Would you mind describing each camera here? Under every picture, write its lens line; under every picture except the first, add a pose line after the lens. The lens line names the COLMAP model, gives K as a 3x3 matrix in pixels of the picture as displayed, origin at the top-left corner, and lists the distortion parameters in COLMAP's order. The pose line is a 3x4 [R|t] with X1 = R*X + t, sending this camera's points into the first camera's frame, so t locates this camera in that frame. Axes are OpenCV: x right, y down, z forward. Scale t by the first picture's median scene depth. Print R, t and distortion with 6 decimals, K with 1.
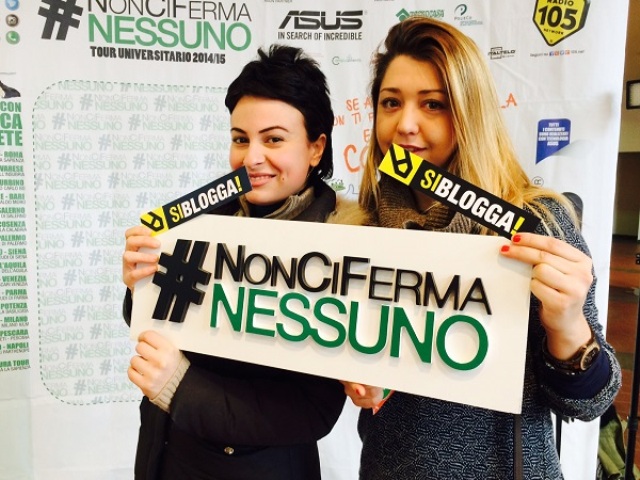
lens RADIAL K [[541.3, 0, 320.0], [0, 541.3, 240.0], [0, 0, 1]] dist [0.074501, -0.111016]
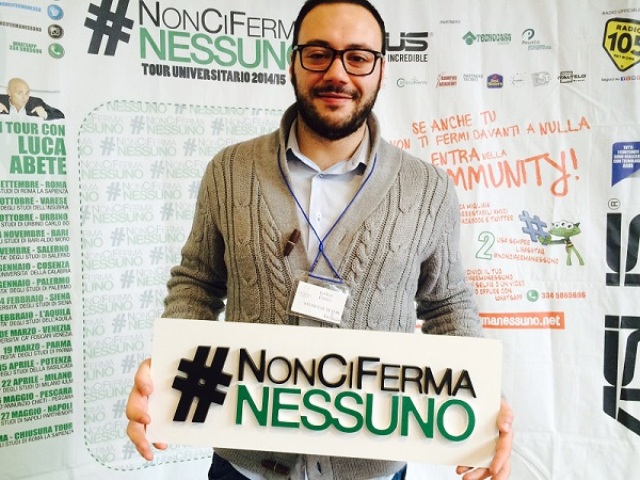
lens RADIAL K [[541.3, 0, 320.0], [0, 541.3, 240.0], [0, 0, 1]] dist [0.074501, -0.111016]
pose [[0.987635, -0.030254, 0.153823, -0.275250], [0.037035, 0.998456, -0.041411, -0.016795], [-0.152333, 0.046596, 0.987230, 0.084181]]
